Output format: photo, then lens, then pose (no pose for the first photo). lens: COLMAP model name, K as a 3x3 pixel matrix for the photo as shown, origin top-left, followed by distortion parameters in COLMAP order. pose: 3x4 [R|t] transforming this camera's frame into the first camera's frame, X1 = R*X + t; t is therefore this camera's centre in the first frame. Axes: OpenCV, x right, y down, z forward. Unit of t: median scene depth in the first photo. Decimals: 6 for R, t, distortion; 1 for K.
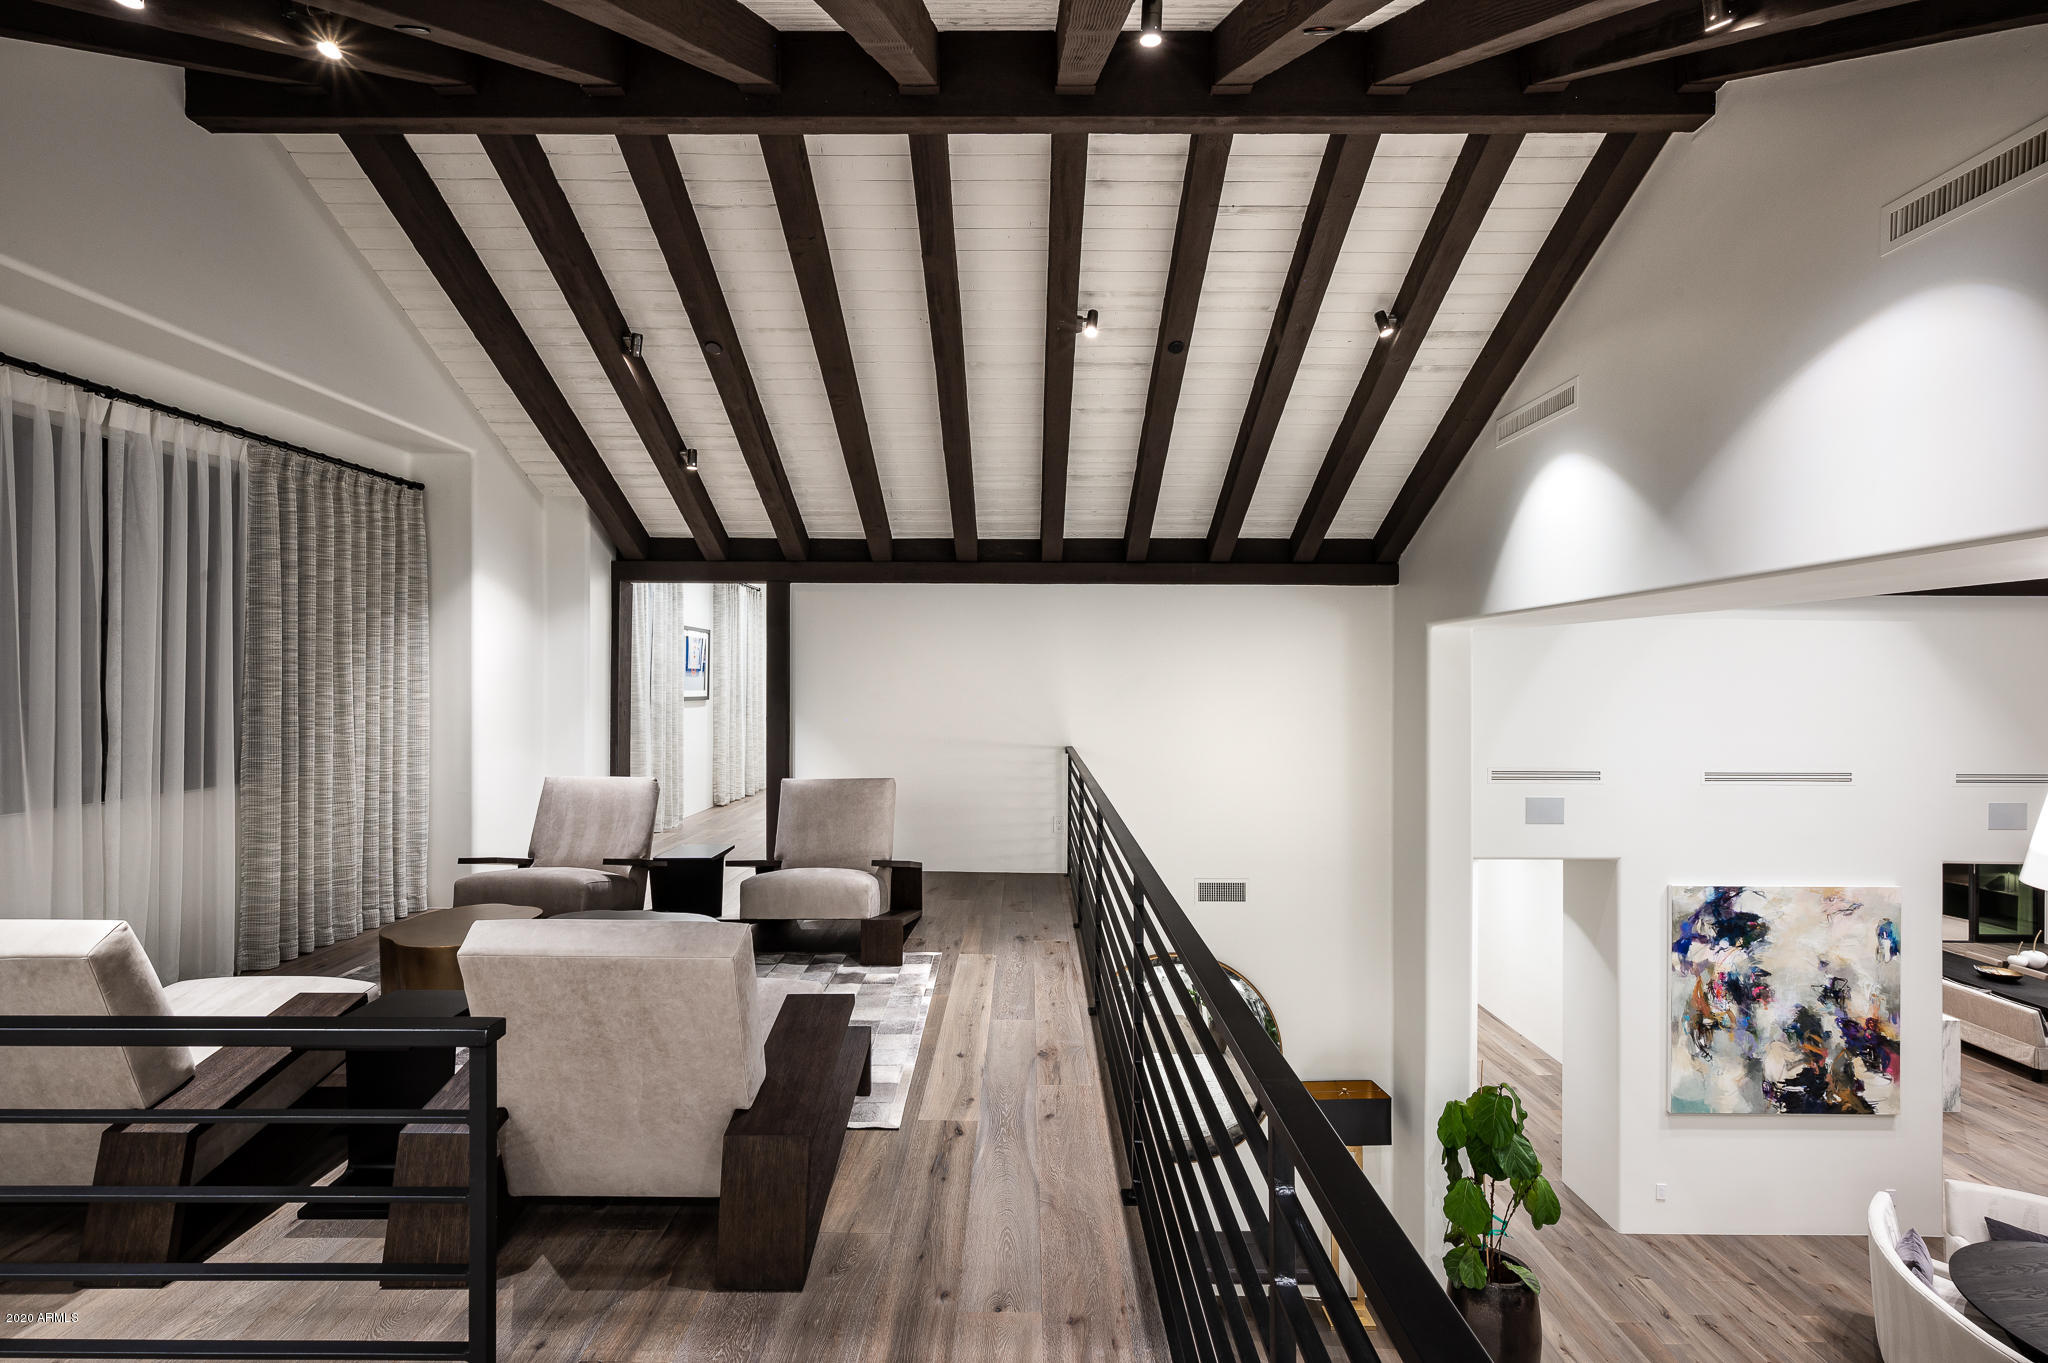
lens RADIAL K [[963.6, 0, 1017.3], [0, 963.6, 680.7], [0, 0, 1]] dist [0.001785, 0.001024]
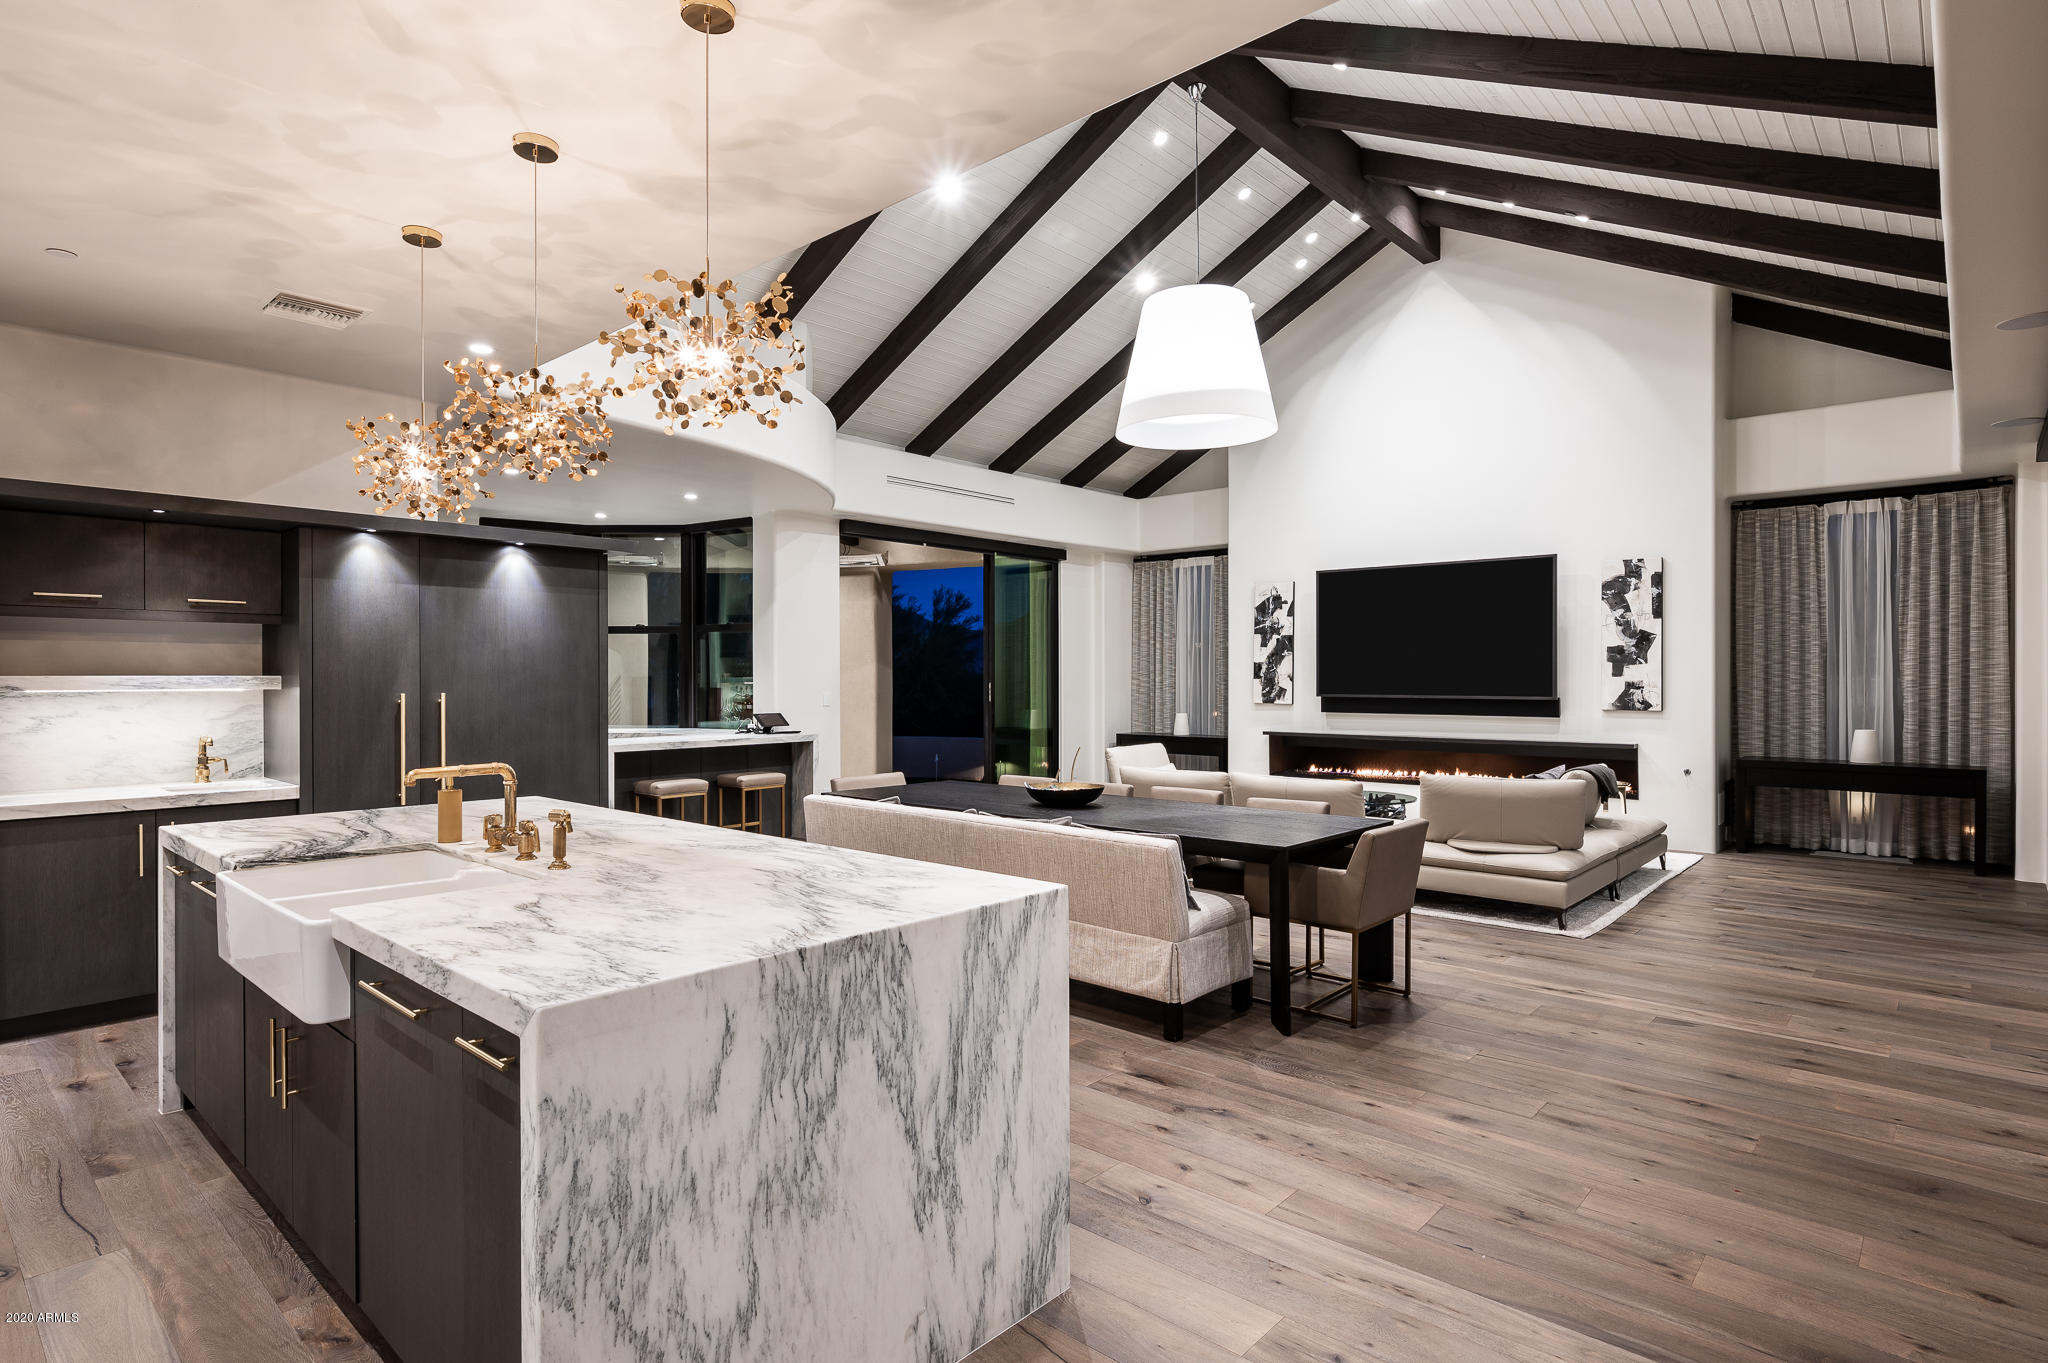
lens RADIAL K [[1055.5, 0, 1019.3], [0, 1055.5, 674.8], [0, 0, 1]] dist [0.001043, -0.000142]
pose [[0.668594, -0.001760, 0.743626, 1.008047], [0.004864, 0.999986, -0.002007, 0.390031], [-0.743612, 0.004959, 0.668593, 1.087841]]
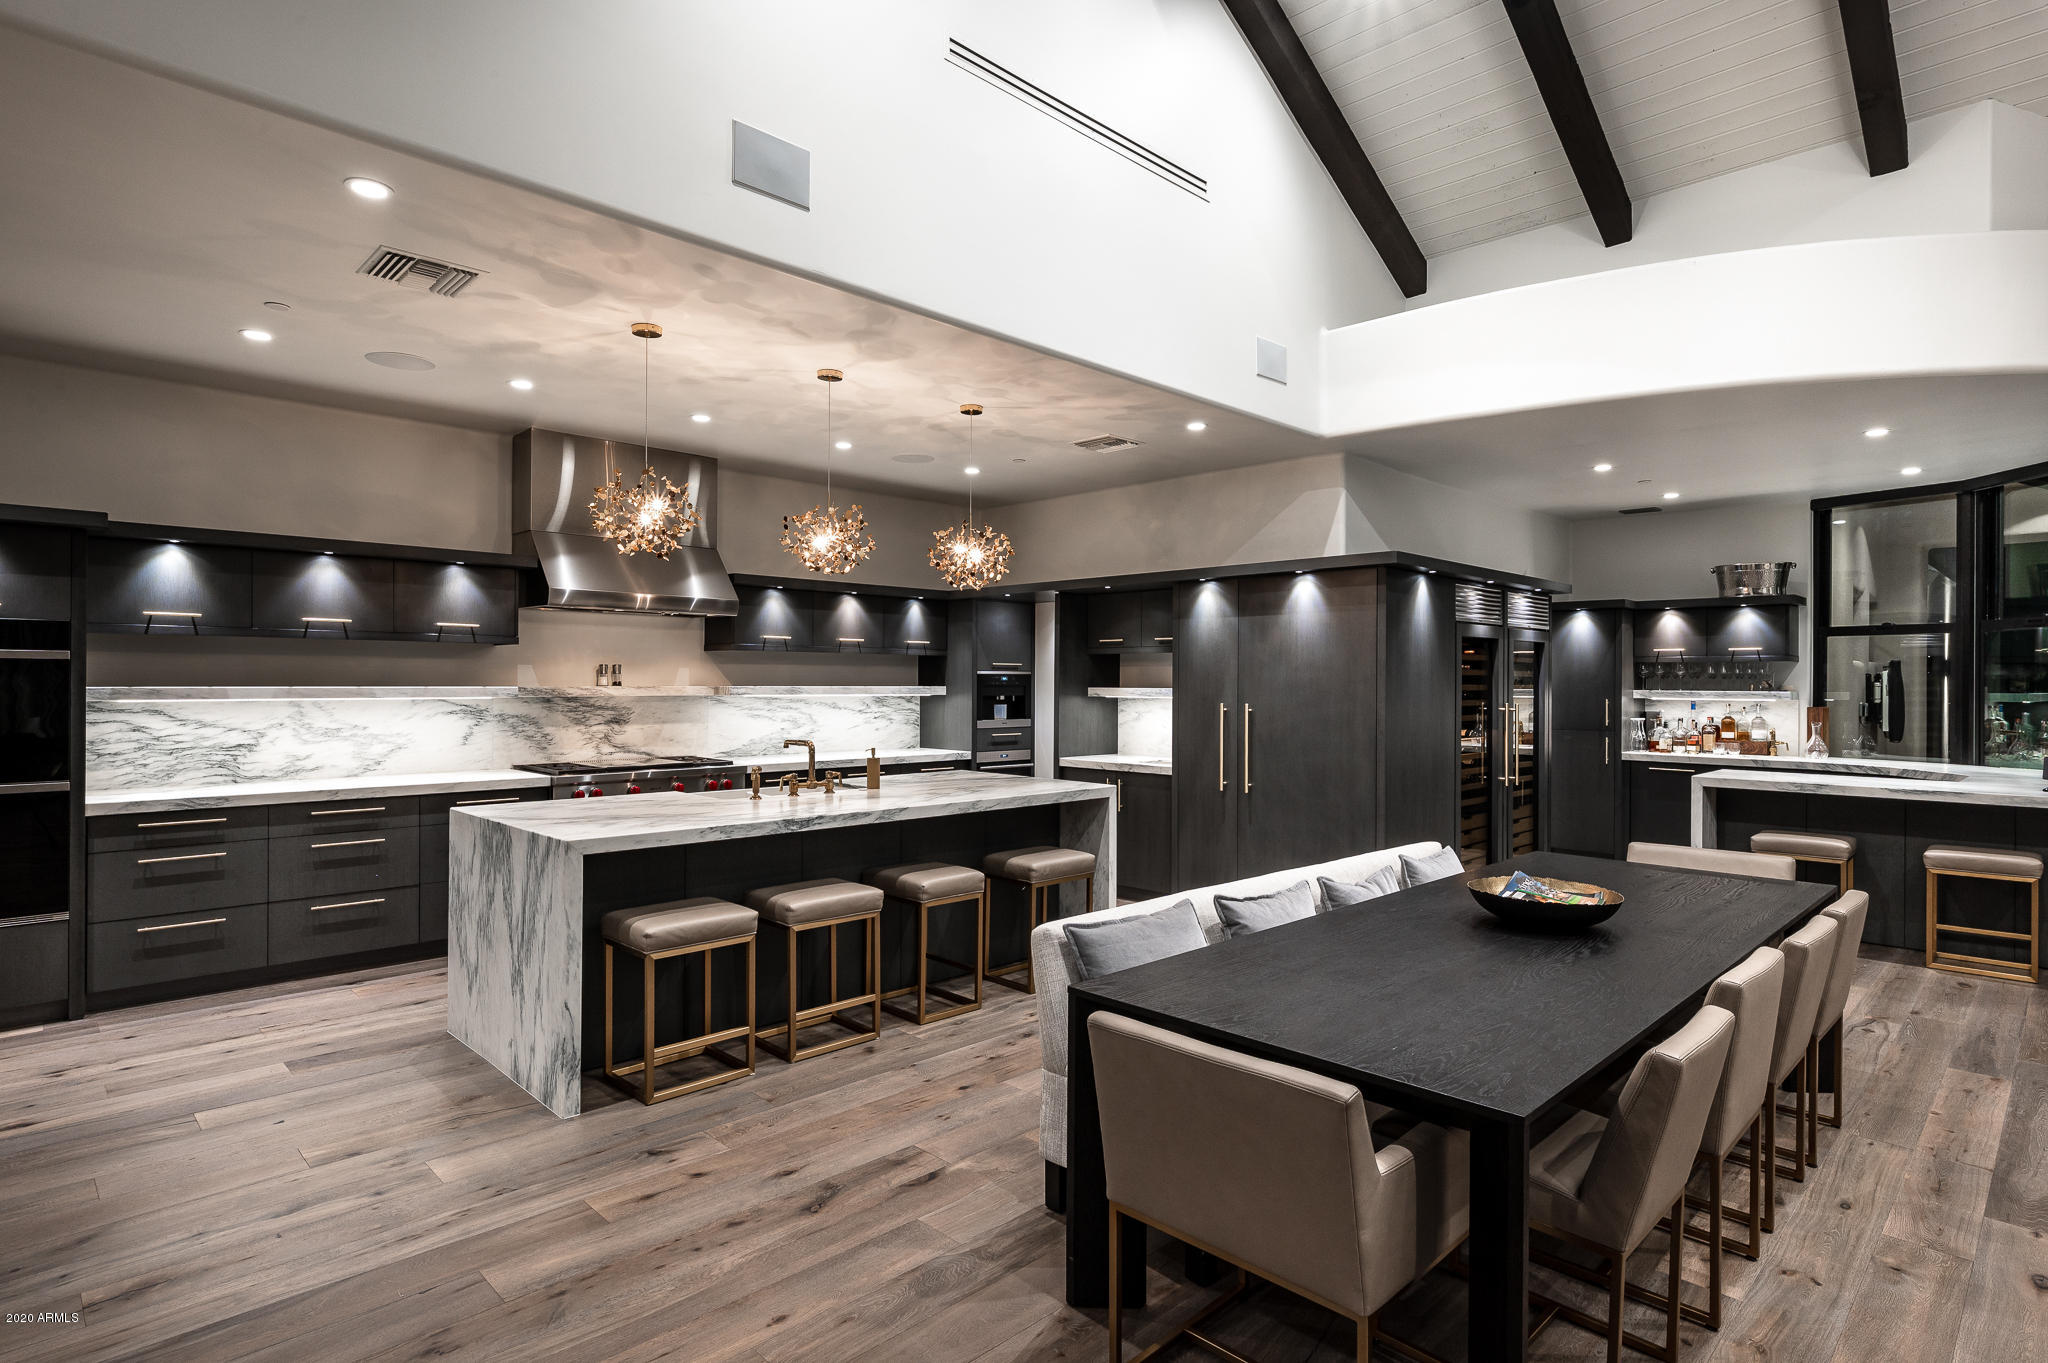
lens RADIAL K [[1055.5, 0, 1019.3], [0, 1055.5, 674.8], [0, 0, 1]] dist [0.001043, -0.000142]
pose [[0.701715, -0.004412, -0.712444, 1.738648], [-0.003430, 0.999948, -0.009570, 0.384387], [0.712450, 0.009159, 0.701663, 1.108270]]
